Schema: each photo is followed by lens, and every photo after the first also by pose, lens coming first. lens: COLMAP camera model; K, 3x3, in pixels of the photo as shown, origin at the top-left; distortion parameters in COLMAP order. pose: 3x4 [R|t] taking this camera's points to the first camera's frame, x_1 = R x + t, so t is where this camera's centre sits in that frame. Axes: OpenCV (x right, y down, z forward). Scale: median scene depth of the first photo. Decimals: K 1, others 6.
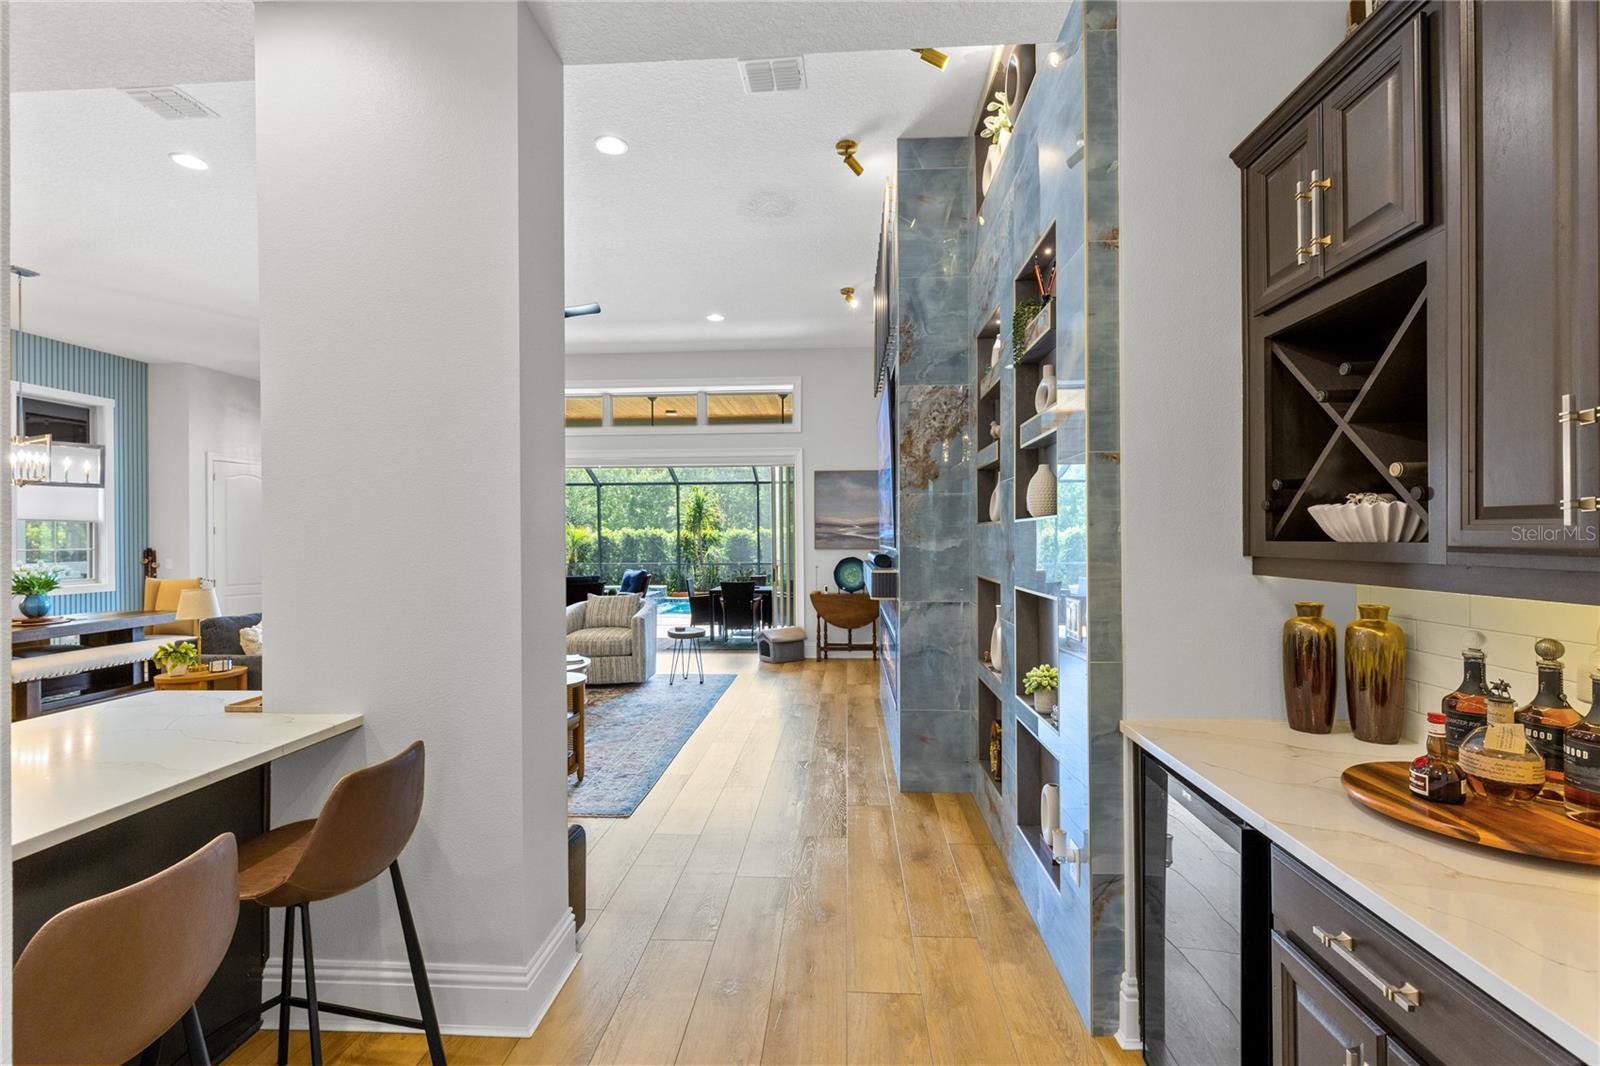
lens RADIAL K [[716.3, 0, 806.9], [0, 716.3, 529.6], [0, 0, 1]] dist [0.007542, -0.001241]
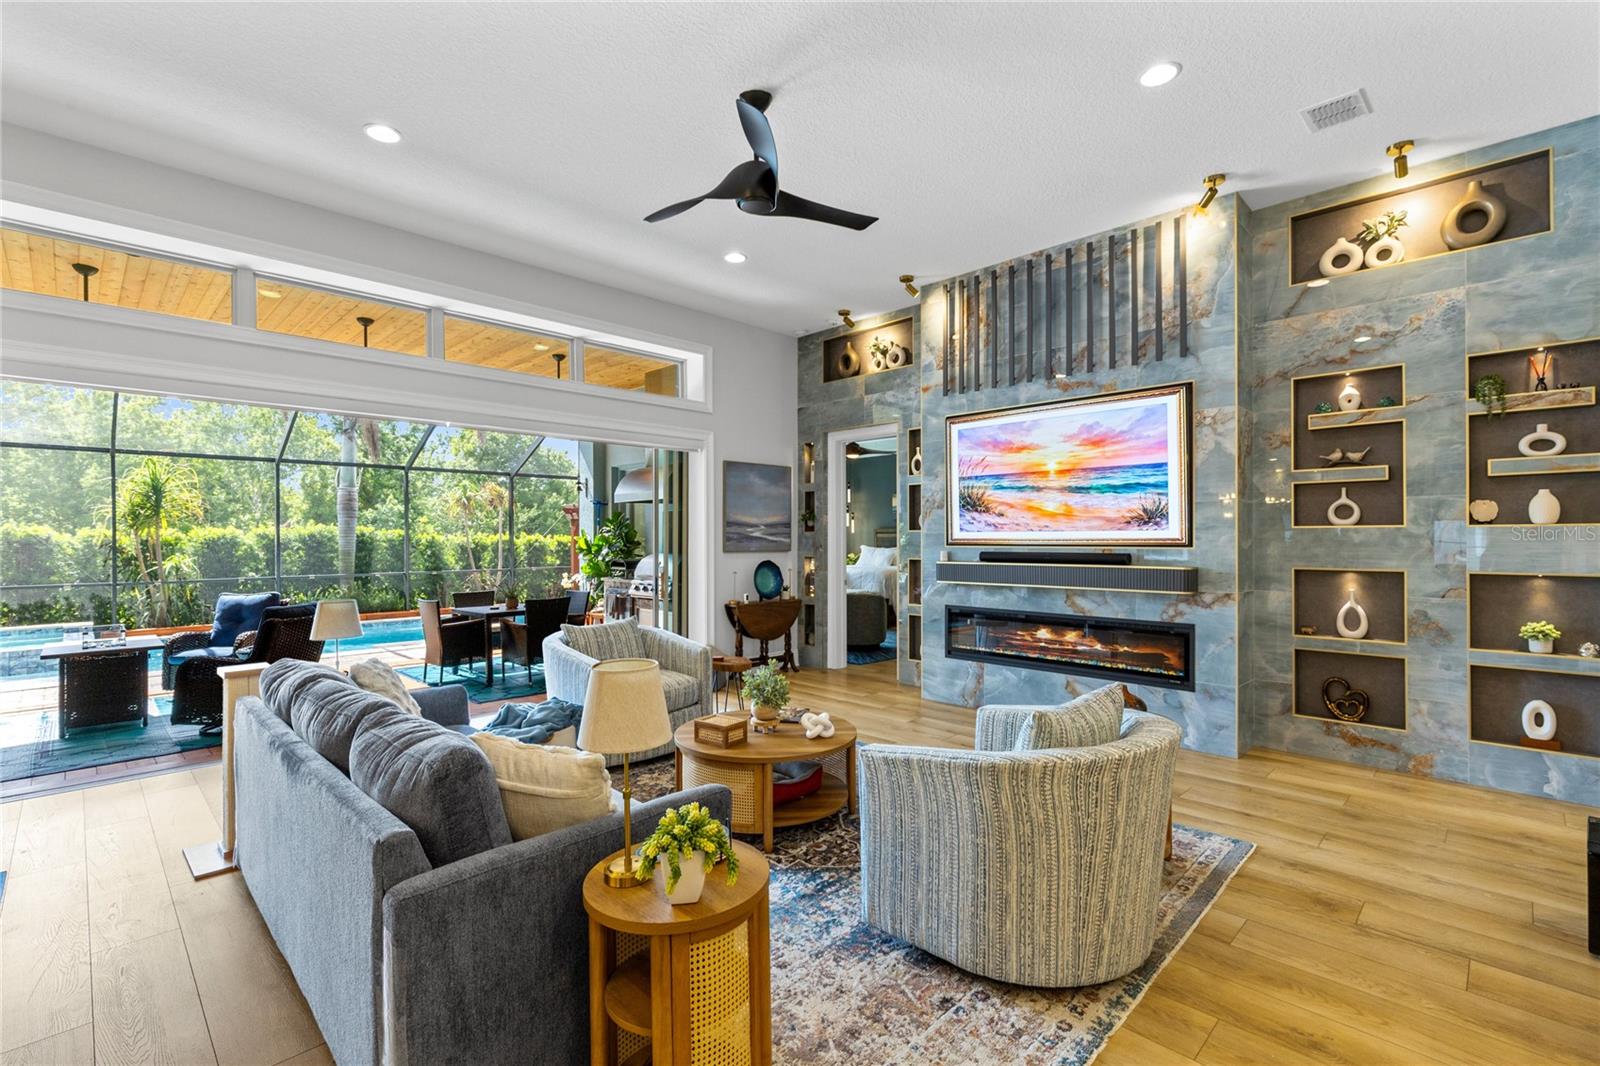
lens RADIAL K [[716.3, 0, 803.3], [0, 716.3, 534.5], [0, 0, 1]] dist [0.007542, -0.001241]
pose [[0.662009, 0.006704, 0.749466, -0.612609], [-0.007993, 0.999966, -0.001885, 0.007029], [-0.749453, -0.004743, 0.662040, 0.388265]]
